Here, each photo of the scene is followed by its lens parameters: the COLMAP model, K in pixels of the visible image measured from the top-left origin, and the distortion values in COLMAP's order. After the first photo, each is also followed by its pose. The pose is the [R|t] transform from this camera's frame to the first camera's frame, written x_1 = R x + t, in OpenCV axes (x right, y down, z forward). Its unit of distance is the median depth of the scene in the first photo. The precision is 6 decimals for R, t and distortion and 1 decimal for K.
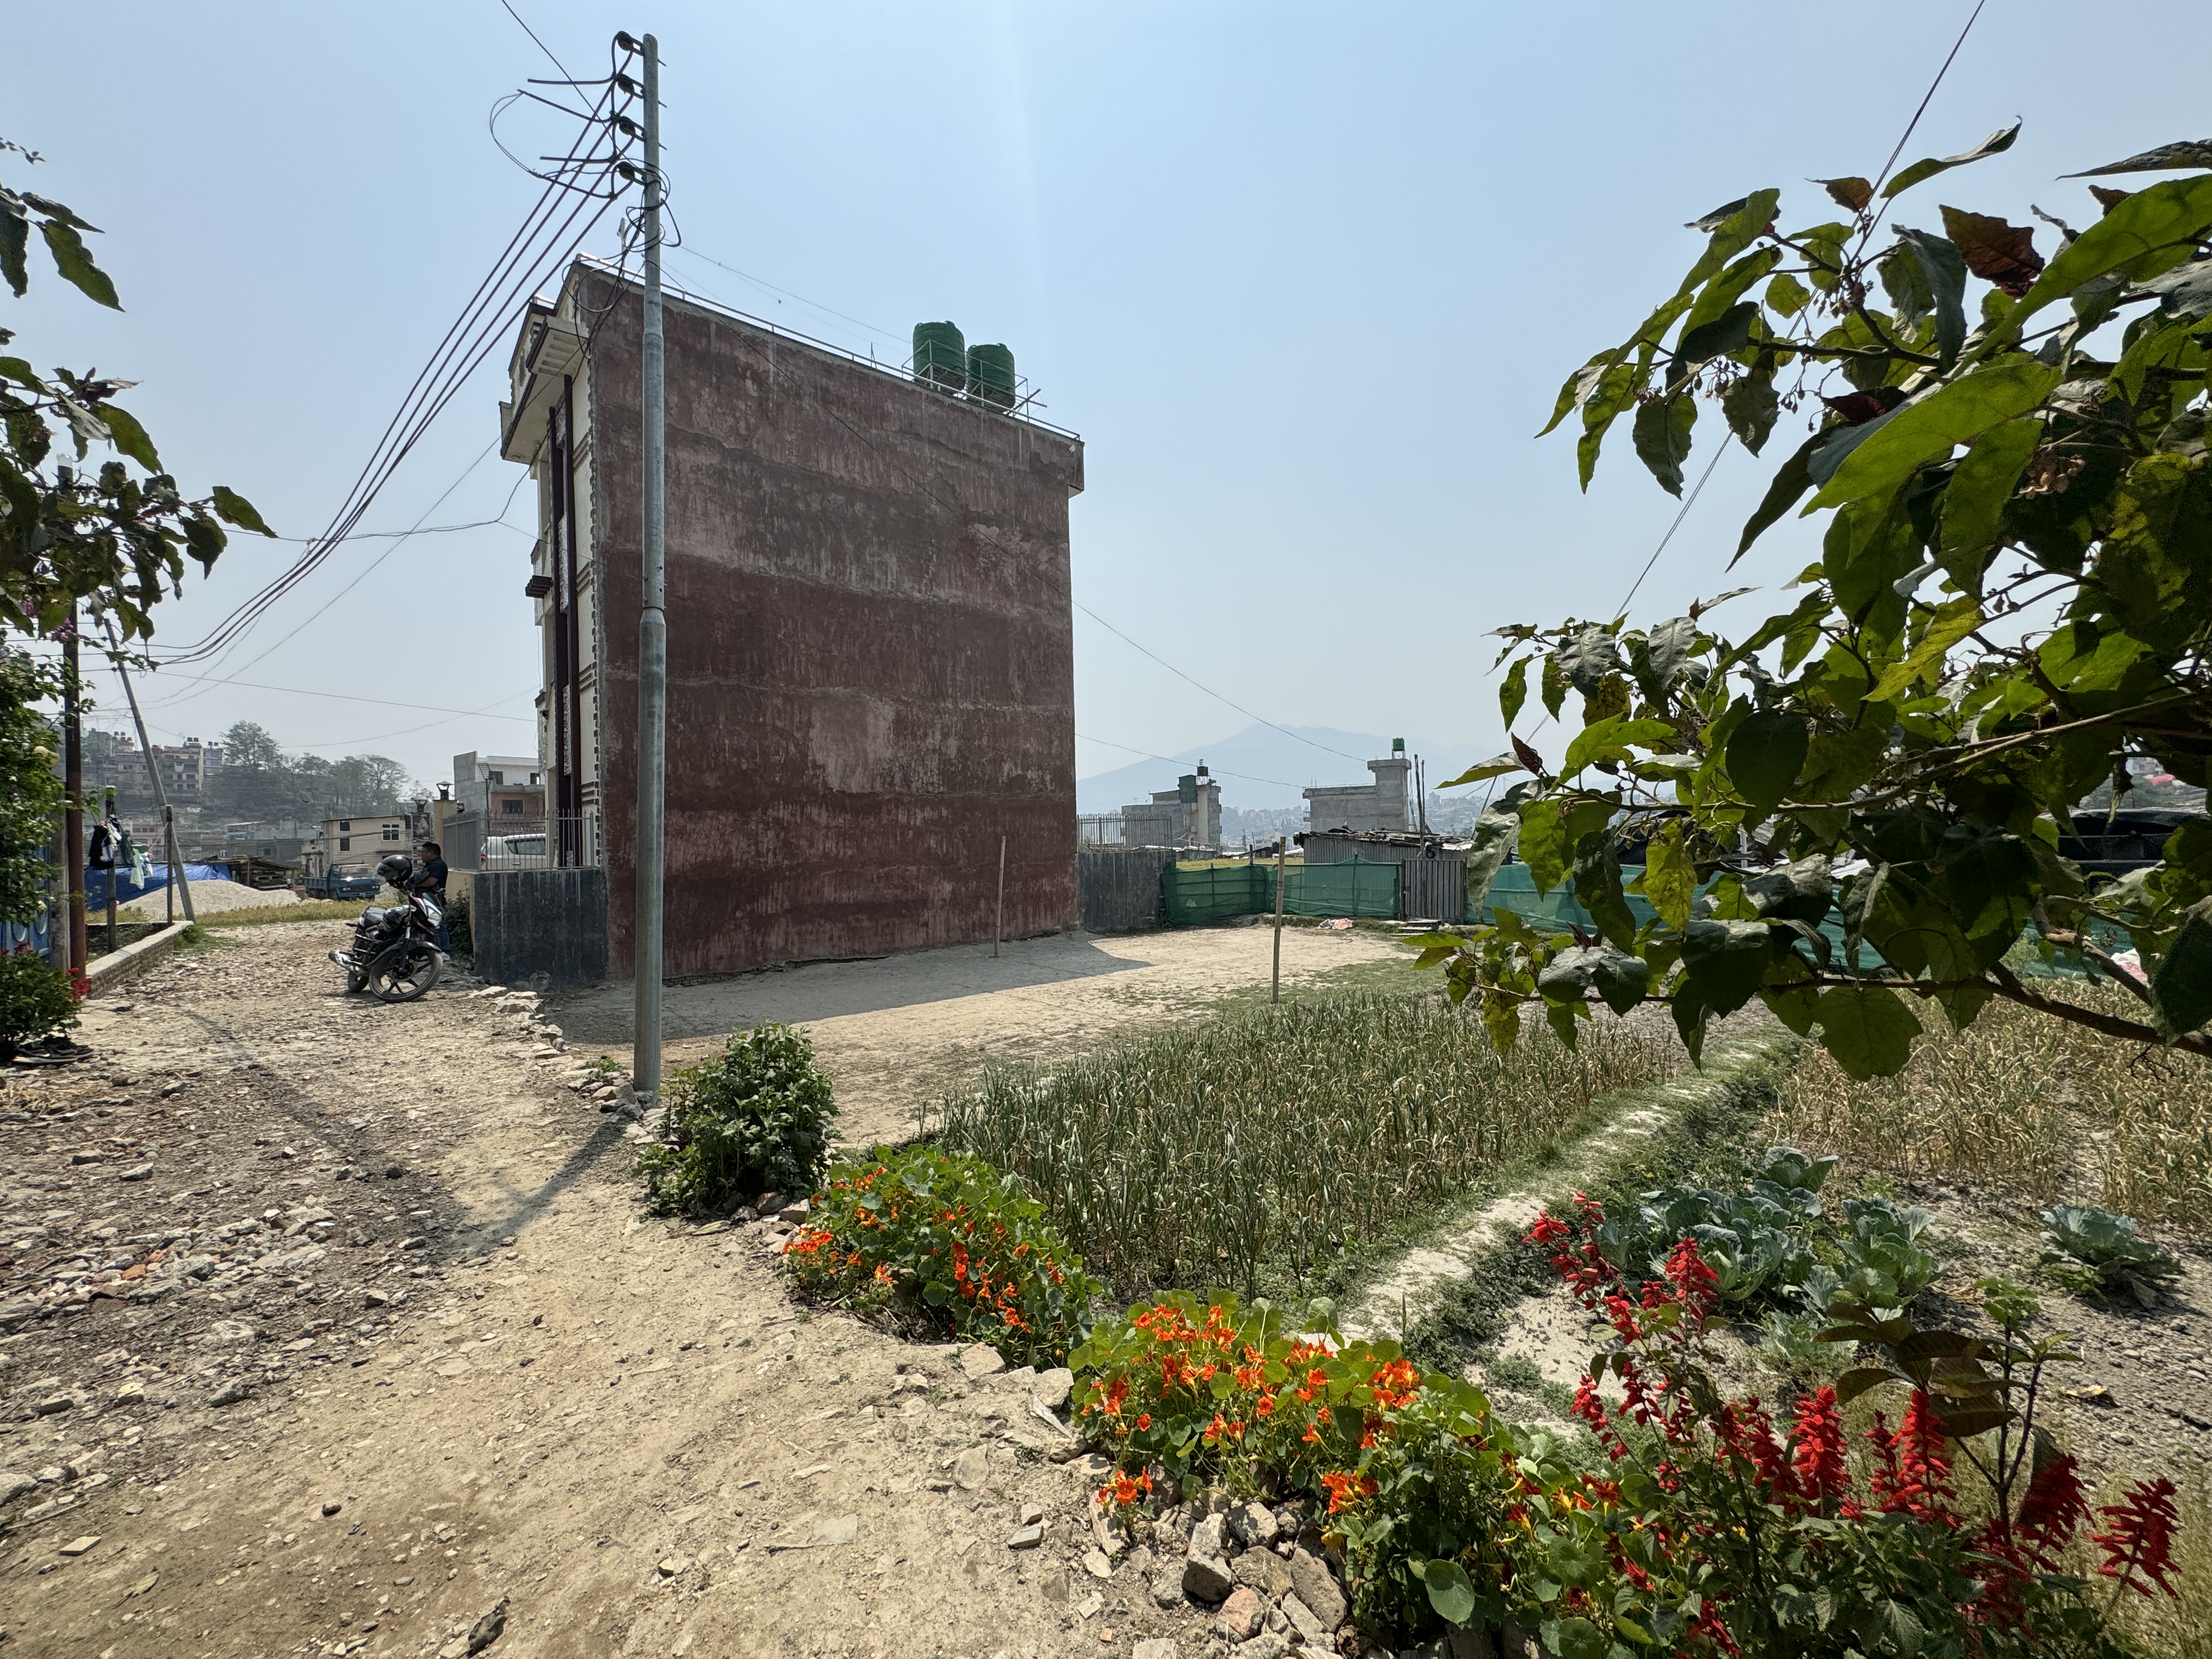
lens RADIAL K [[883.9, 0, 1102.8], [0, 883.9, 822.1], [0, 0, 1]] dist [-0.000135, 0.000246]
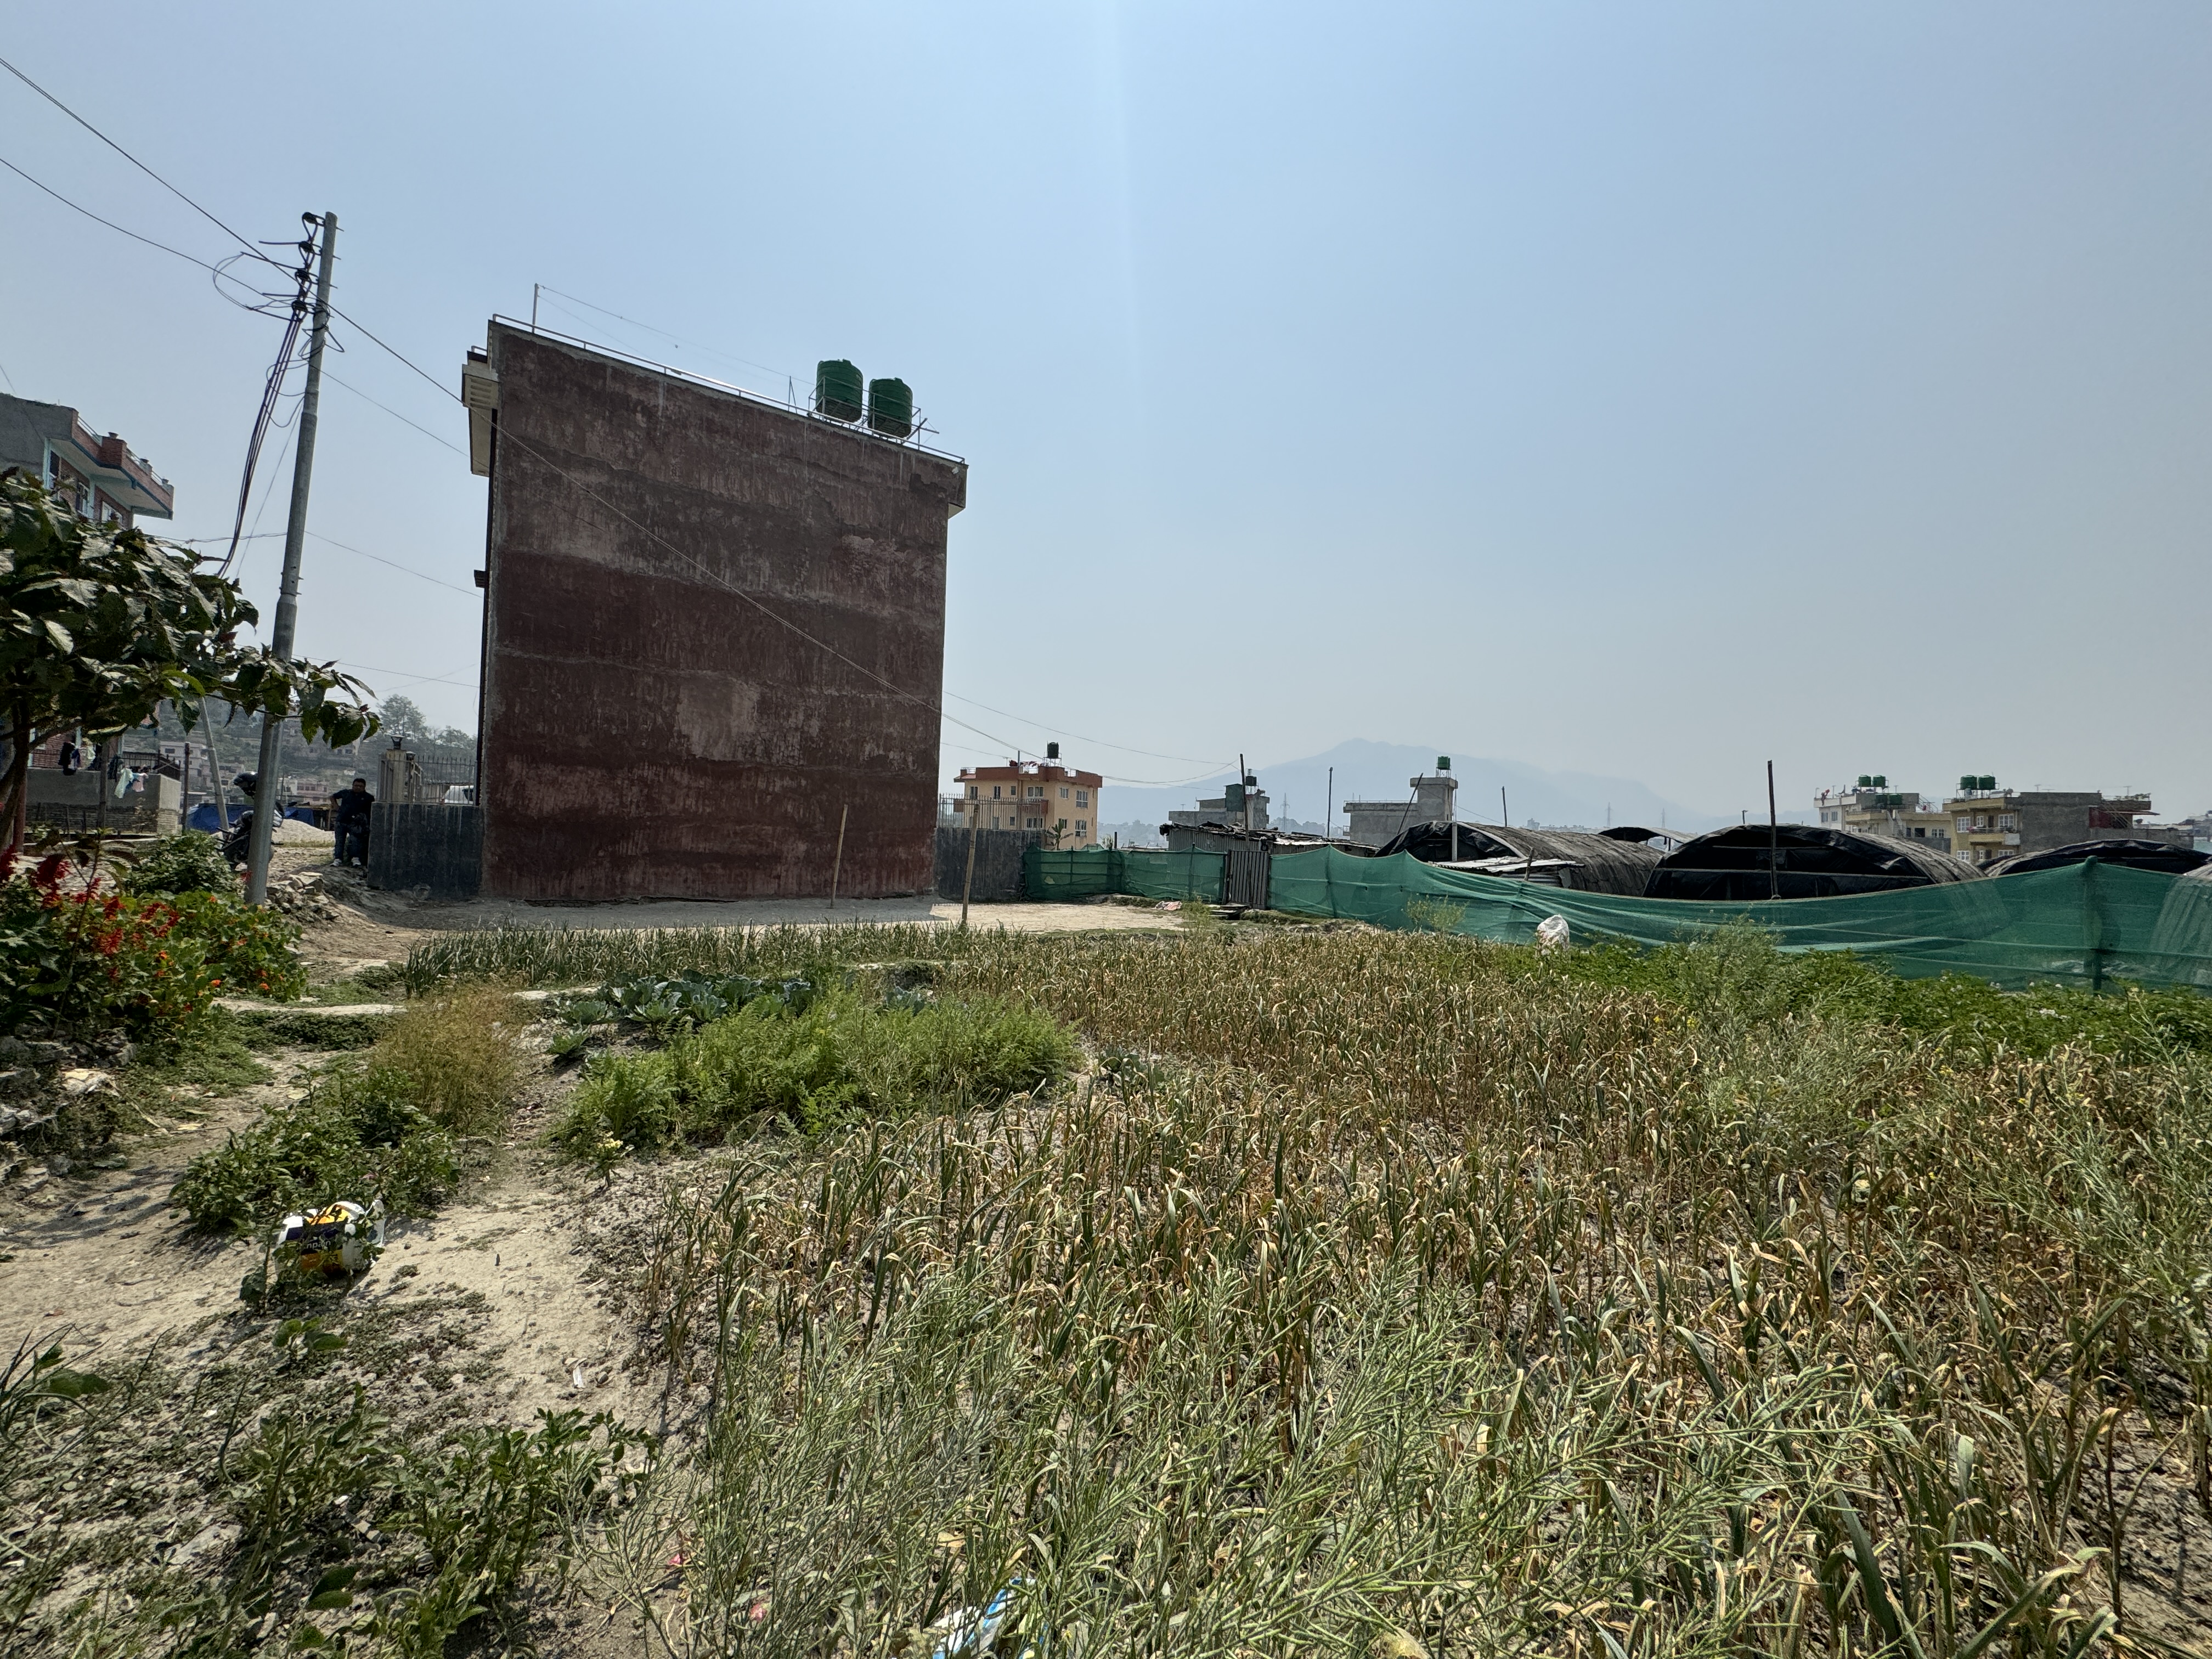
lens RADIAL K [[883.9, 0, 1102.8], [0, 883.9, 822.1], [0, 0, 1]] dist [-0.000135, 0.000246]
pose [[0.993442, 0.054450, -0.100539, 0.330219], [-0.055248, 0.998459, -0.005160, 0.025140], [0.100103, 0.010681, 0.994920, -0.115666]]
